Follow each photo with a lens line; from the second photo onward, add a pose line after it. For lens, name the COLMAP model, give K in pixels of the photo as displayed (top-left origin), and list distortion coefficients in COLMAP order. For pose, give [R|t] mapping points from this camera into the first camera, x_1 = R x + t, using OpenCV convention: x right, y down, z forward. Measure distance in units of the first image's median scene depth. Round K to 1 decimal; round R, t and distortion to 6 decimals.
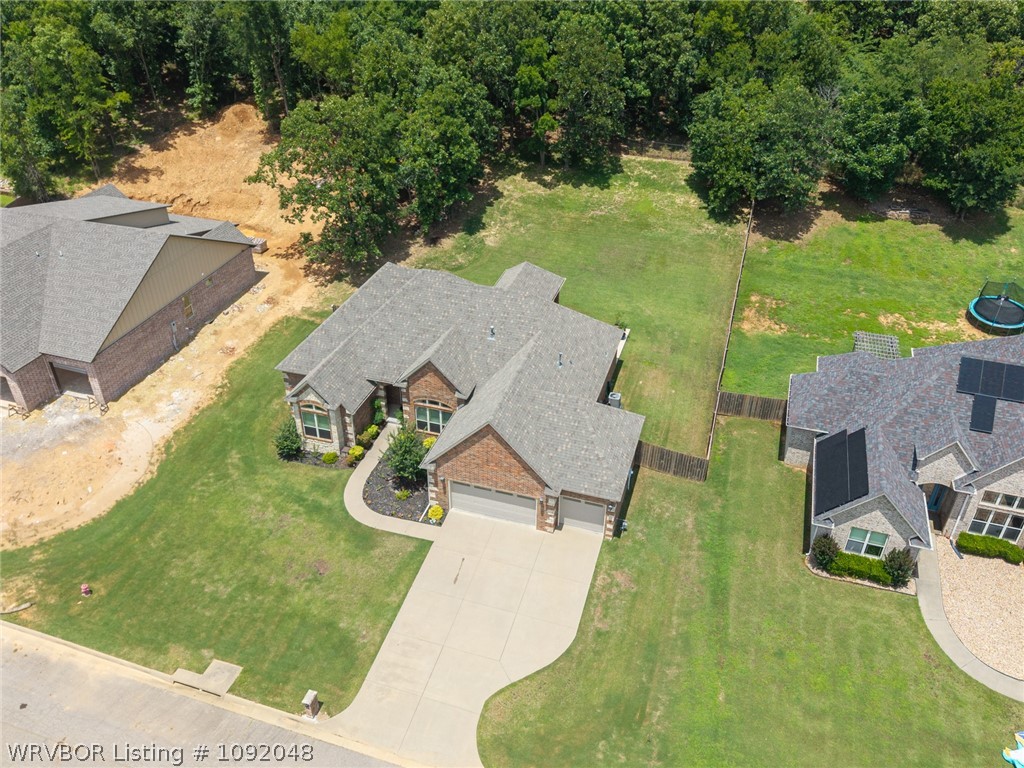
lens RADIAL K [[811.6, 0, 519.3], [0, 811.6, 388.1], [0, 0, 1]] dist [0.106552, 0.000722]
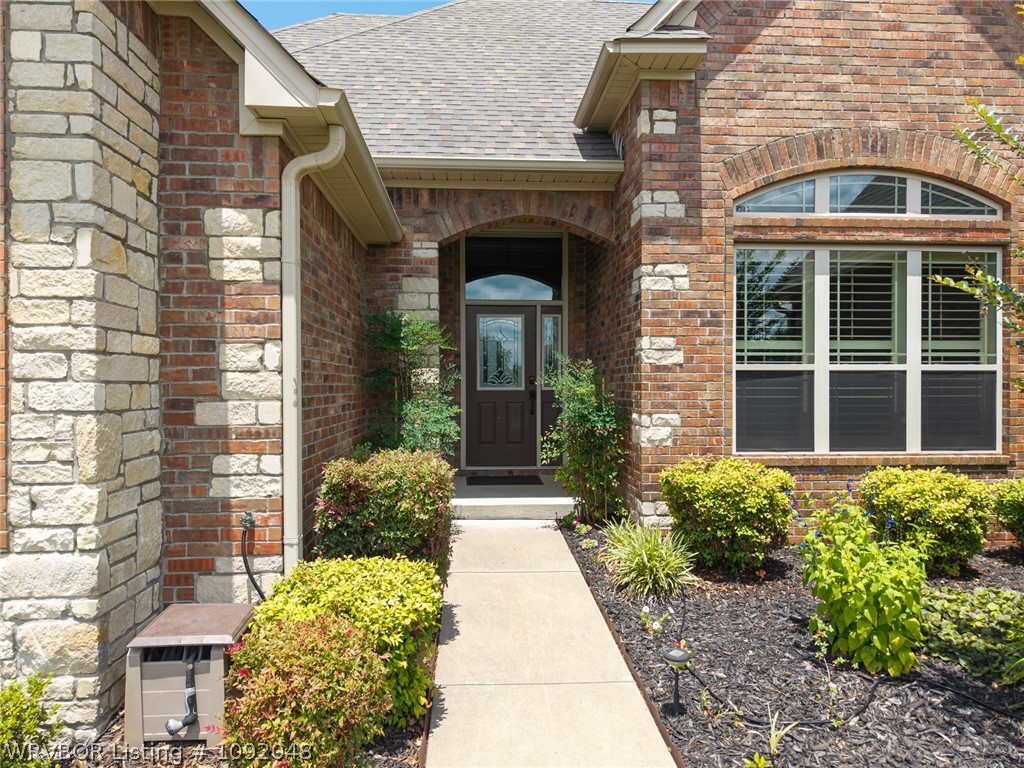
lens RADIAL K [[689.8, 0, 503.2], [0, 689.8, 379.9], [0, 0, 1]] dist [0.017394, -0.001997]
pose [[0.939316, -0.014393, 0.342751, -0.221185], [0.203384, 0.827958, -0.522610, 0.102450], [-0.276262, 0.560606, 0.780641, 0.991245]]
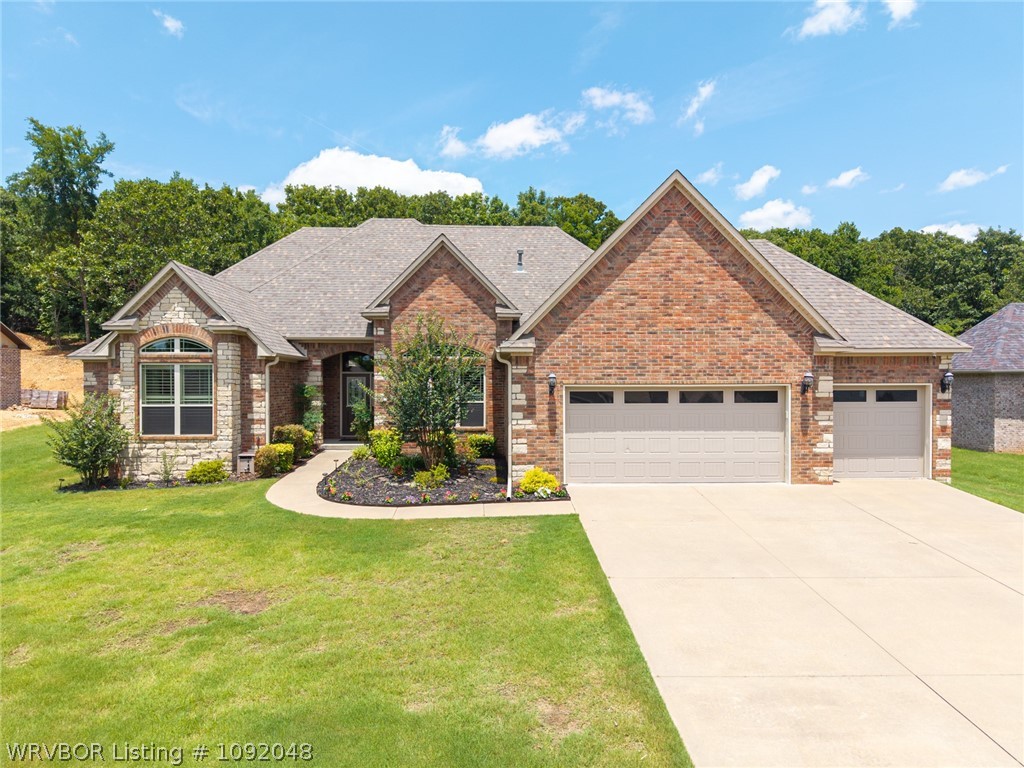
lens RADIAL K [[689.8, 0, 511.7], [0, 689.8, 382.3], [0, 0, 1]] dist [0.017394, -0.001997]
pose [[0.942582, -0.013136, 0.333717, -0.216734], [0.195499, 0.831842, -0.519442, 0.272533], [-0.270777, 0.554858, 0.786647, 0.707905]]
